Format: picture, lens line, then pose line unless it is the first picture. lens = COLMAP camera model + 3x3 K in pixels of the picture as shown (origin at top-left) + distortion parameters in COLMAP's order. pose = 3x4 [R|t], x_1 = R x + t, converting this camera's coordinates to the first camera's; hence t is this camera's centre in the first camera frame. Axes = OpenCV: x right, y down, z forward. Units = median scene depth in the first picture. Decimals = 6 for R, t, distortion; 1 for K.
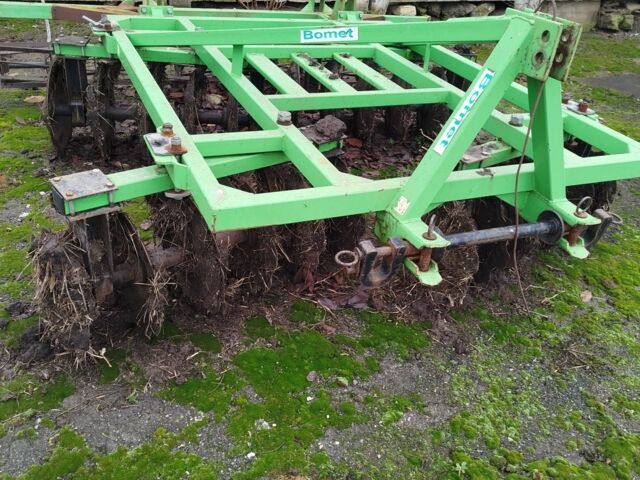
lens RADIAL K [[592.2, 0, 320.0], [0, 592.2, 240.0], [0, 0, 1]] dist [0.123843, -0.272801]
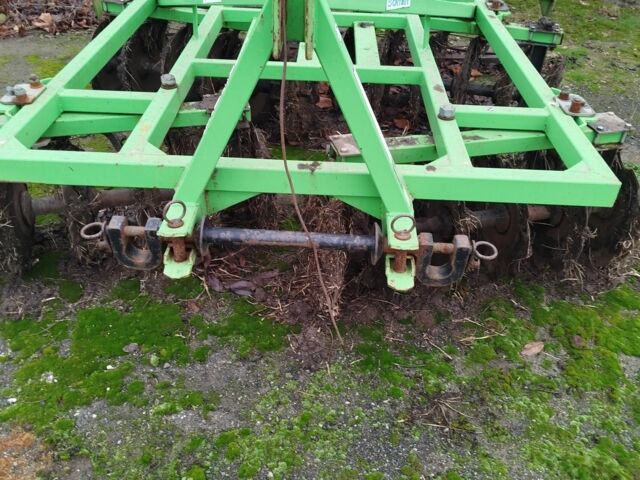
lens RADIAL K [[581.3, 0, 320.0], [0, 581.3, 240.0], [0, 0, 1]] dist [-0.004283, 0.004091]
pose [[0.898482, 0.195742, -0.392958, 0.548296], [-0.173865, 0.980564, 0.090908, -0.077152], [0.403115, -0.013358, 0.915052, 0.224551]]
